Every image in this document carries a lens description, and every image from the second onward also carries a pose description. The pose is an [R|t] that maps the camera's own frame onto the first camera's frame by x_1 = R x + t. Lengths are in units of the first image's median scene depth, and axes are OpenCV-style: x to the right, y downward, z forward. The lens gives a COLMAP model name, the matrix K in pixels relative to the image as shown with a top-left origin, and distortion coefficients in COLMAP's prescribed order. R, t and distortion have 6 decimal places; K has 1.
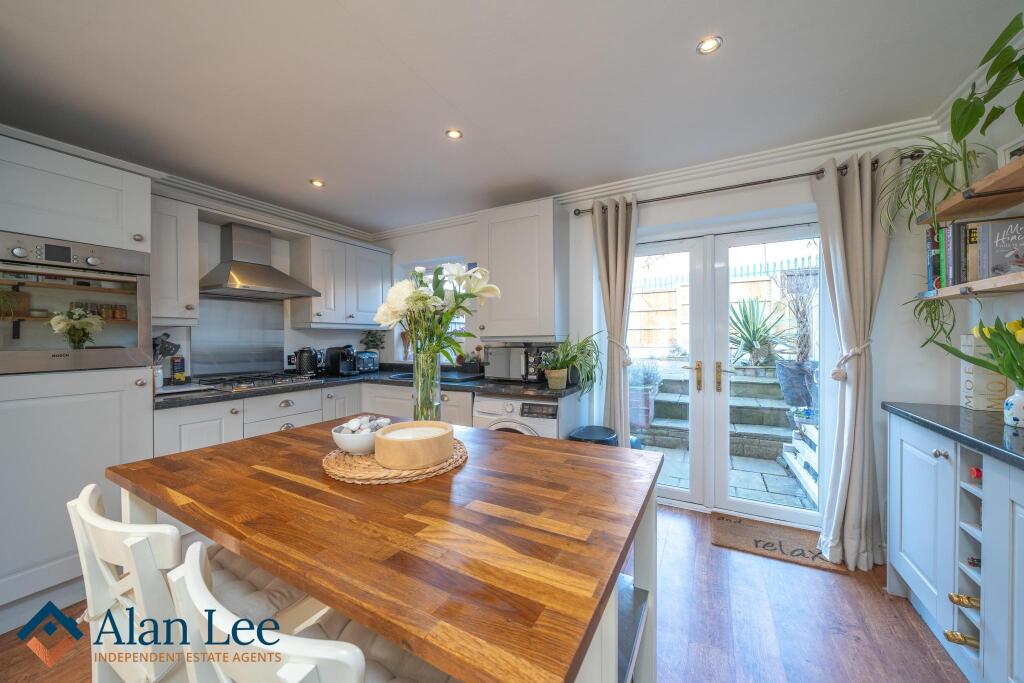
lens RADIAL K [[355.6, 0, 524.2], [0, 355.6, 335.9], [0, 0, 1]] dist [-0.010952, -0.000028]
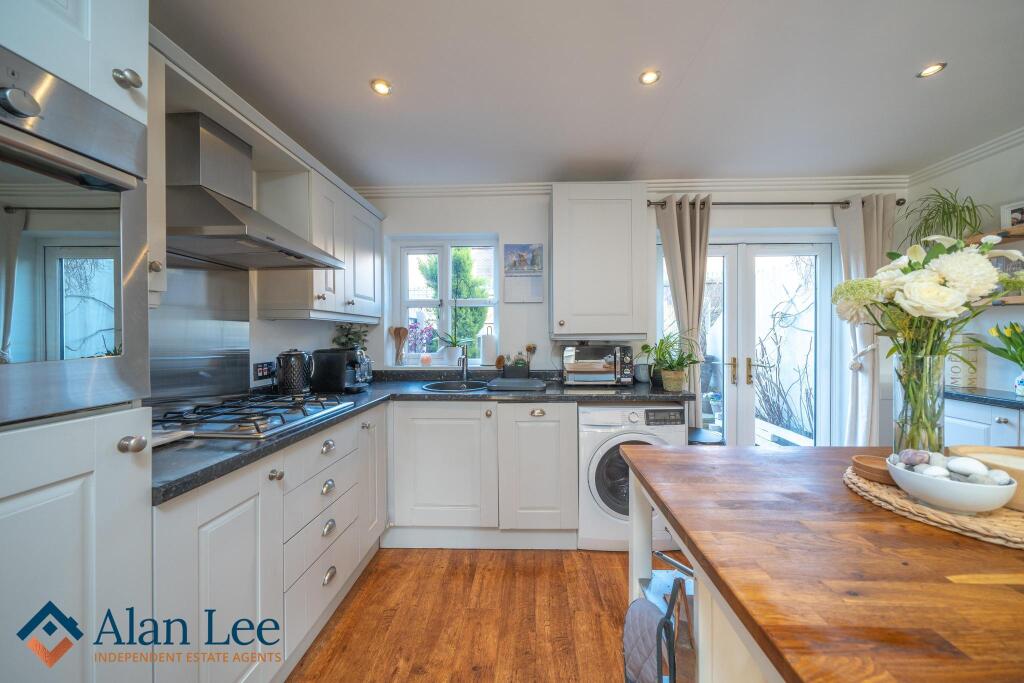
lens RADIAL K [[355.6, 0, 524.2], [0, 355.6, 335.9], [0, 0, 1]] dist [-0.010952, -0.000028]
pose [[0.901265, 0.003284, 0.433255, -0.569094], [-0.005934, 0.999971, 0.004765, 0.003018], [-0.433227, -0.006866, 0.901259, 0.295324]]
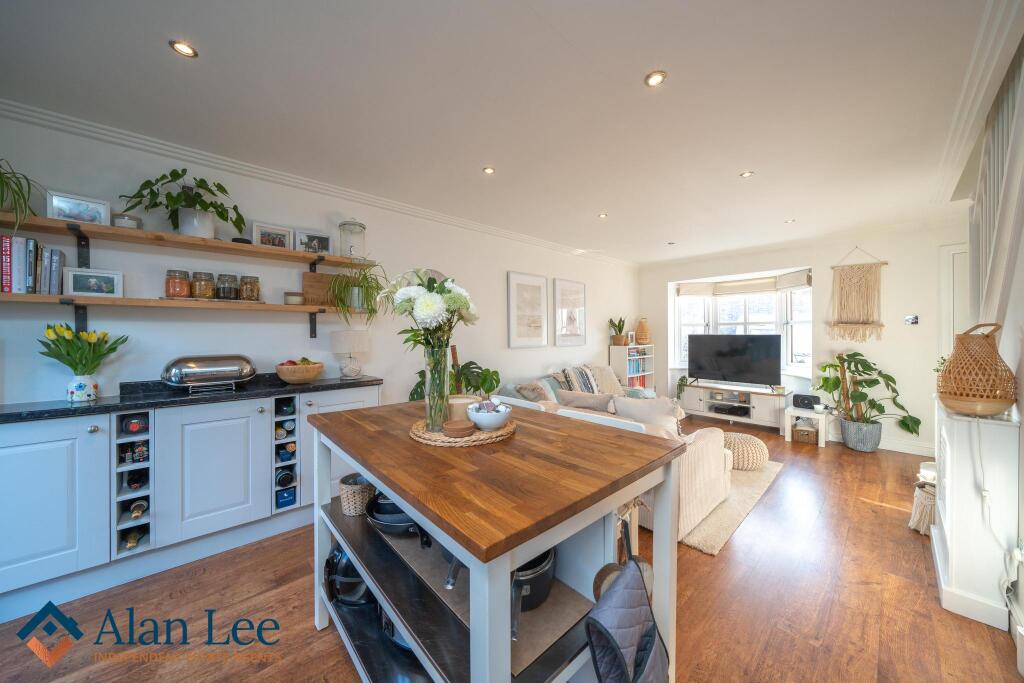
lens RADIAL K [[343.4, 0, 512.0], [0, 343.4, 341.5], [0, 0, 1]] dist [-0.011485, -0.000040]
pose [[-0.938733, 0.006391, 0.344586, -0.369854], [0.008419, 0.999955, 0.004387, 0.010532], [-0.344543, 0.007020, -0.938744, 0.801215]]
